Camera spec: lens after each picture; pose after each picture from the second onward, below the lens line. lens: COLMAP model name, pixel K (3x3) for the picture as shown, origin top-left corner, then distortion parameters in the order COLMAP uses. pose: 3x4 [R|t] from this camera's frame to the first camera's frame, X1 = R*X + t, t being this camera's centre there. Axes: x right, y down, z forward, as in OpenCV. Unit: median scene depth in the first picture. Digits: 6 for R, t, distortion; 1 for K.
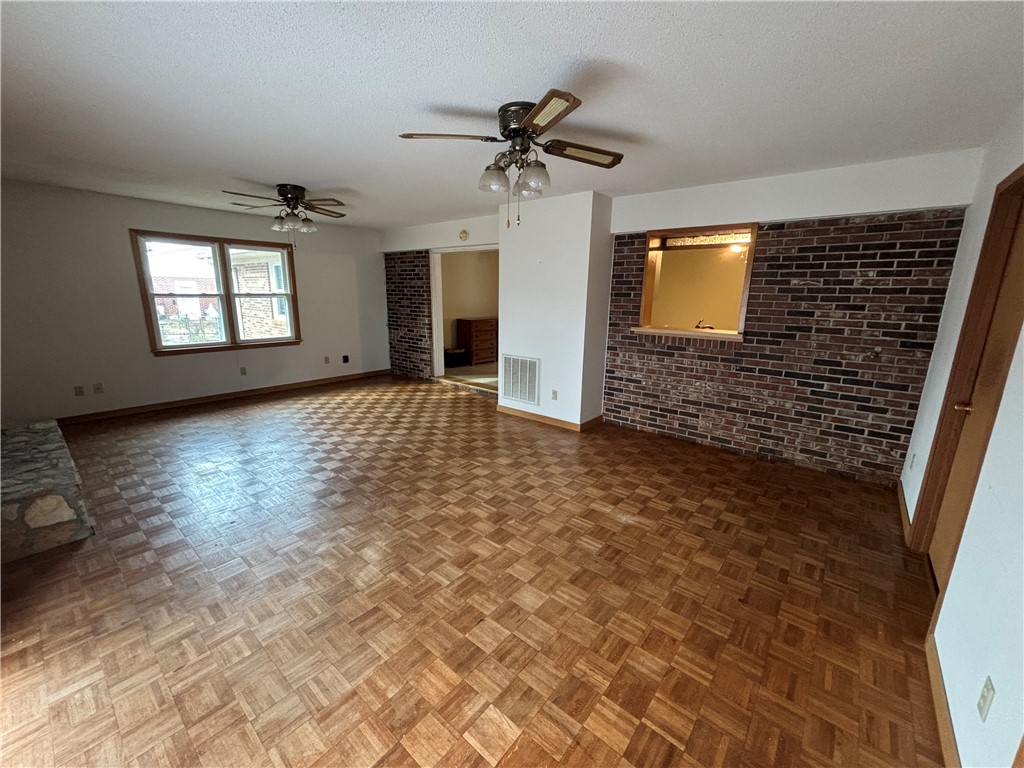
lens RADIAL K [[409.5, 0, 513.4], [0, 409.5, 386.5], [0, 0, 1]] dist [0.002558, -0.002659]
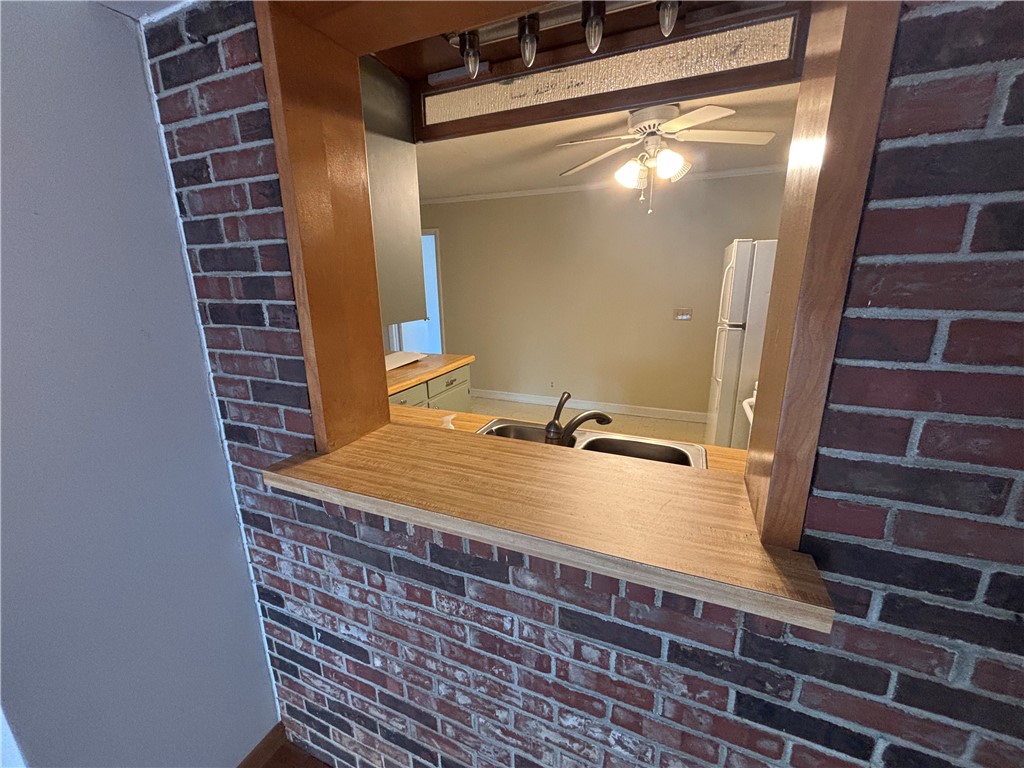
lens RADIAL K [[409.5, 0, 518.0], [0, 409.5, 385.6], [0, 0, 1]] dist [0.002558, -0.002659]
pose [[0.960387, -0.090172, 0.263678, 0.361651], [0.085225, 0.995905, 0.030167, -0.182544], [-0.265319, -0.006500, 0.964139, 0.758816]]
